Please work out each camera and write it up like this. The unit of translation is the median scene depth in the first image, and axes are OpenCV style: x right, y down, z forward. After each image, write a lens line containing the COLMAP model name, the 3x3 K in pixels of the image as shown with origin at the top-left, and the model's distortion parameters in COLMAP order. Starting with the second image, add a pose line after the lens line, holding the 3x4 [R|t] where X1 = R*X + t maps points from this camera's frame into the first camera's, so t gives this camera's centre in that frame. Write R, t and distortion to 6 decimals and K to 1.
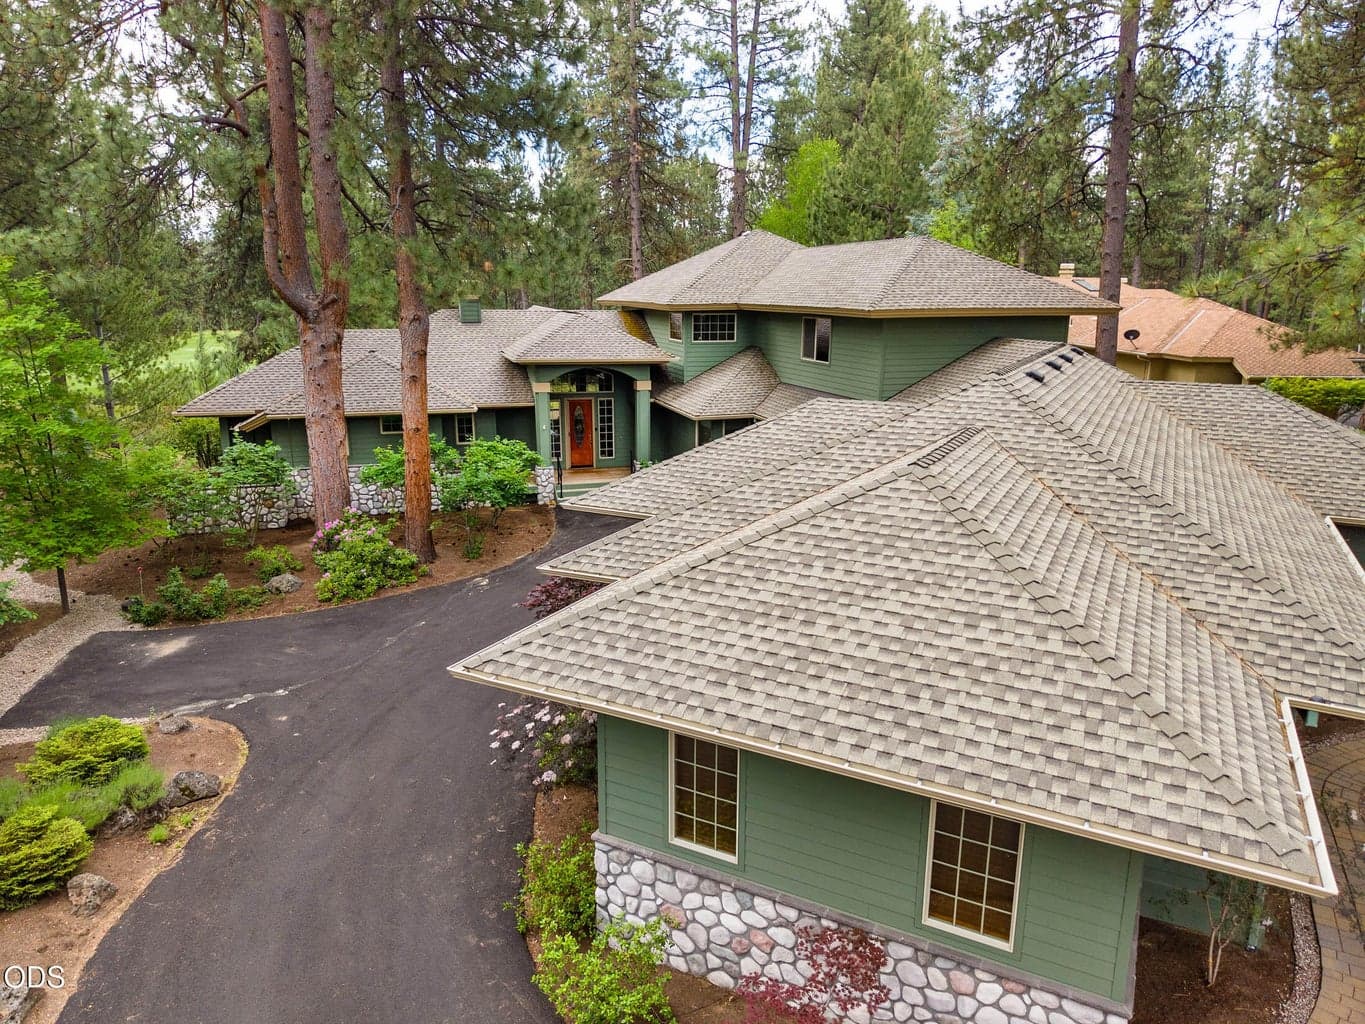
lens RADIAL K [[909.4, 0, 682.5], [0, 909.4, 512.0], [0, 0, 1]] dist [0.000006, -0.002340]
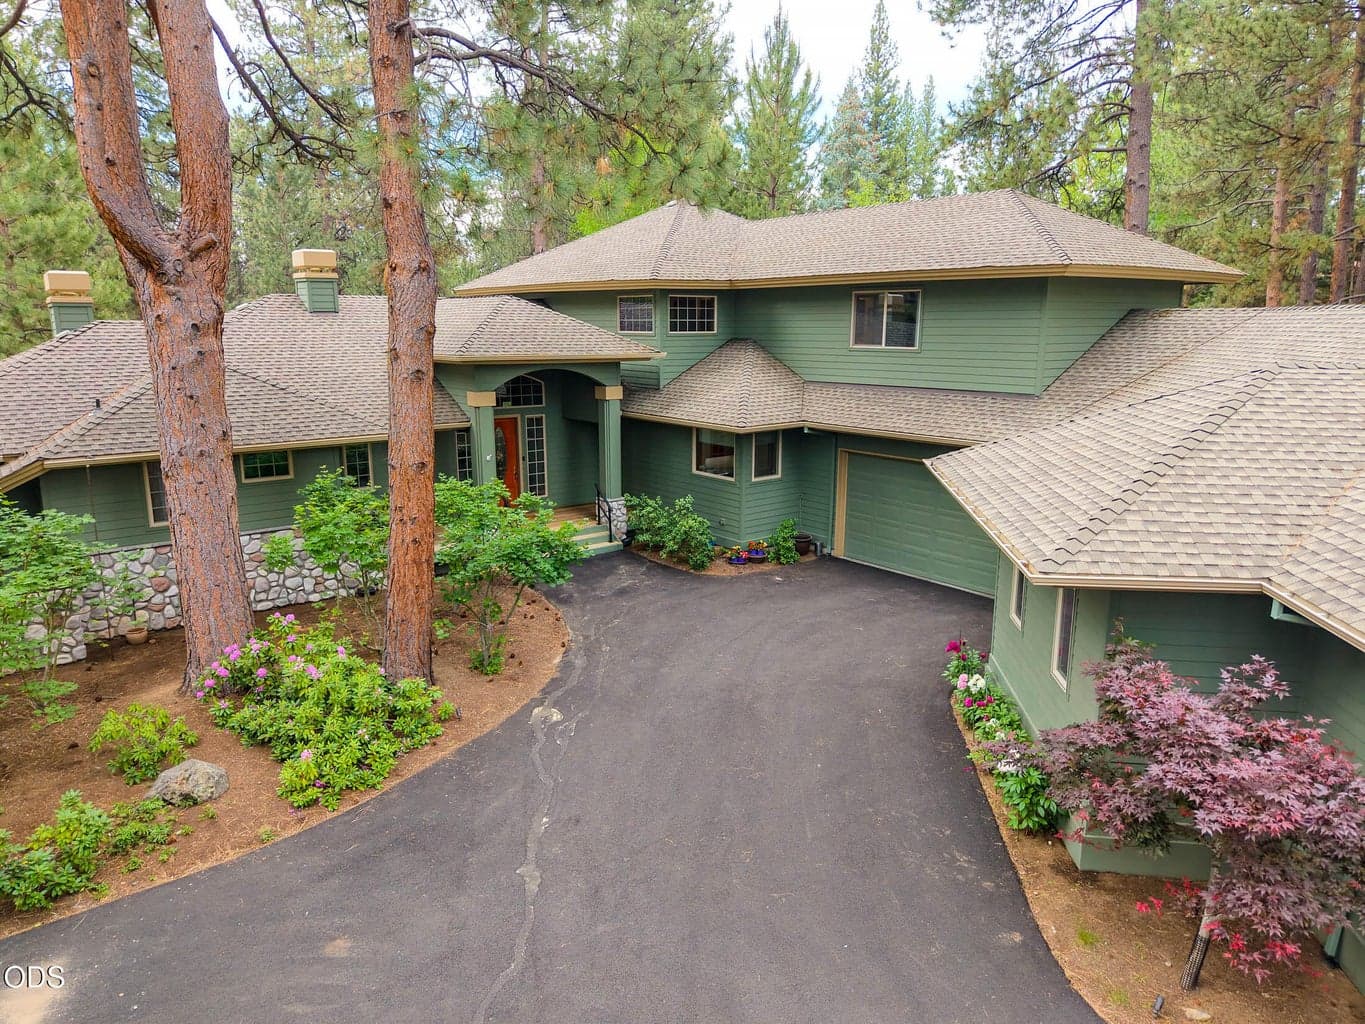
lens RADIAL K [[909.4, 0, 682.5], [0, 909.4, 512.0], [0, 0, 1]] dist [0.000006, -0.002340]
pose [[0.931834, -0.078632, 0.354263, -0.304732], [0.089930, 0.995827, -0.015513, -0.033776], [-0.351565, 0.046315, 0.935017, 0.365535]]
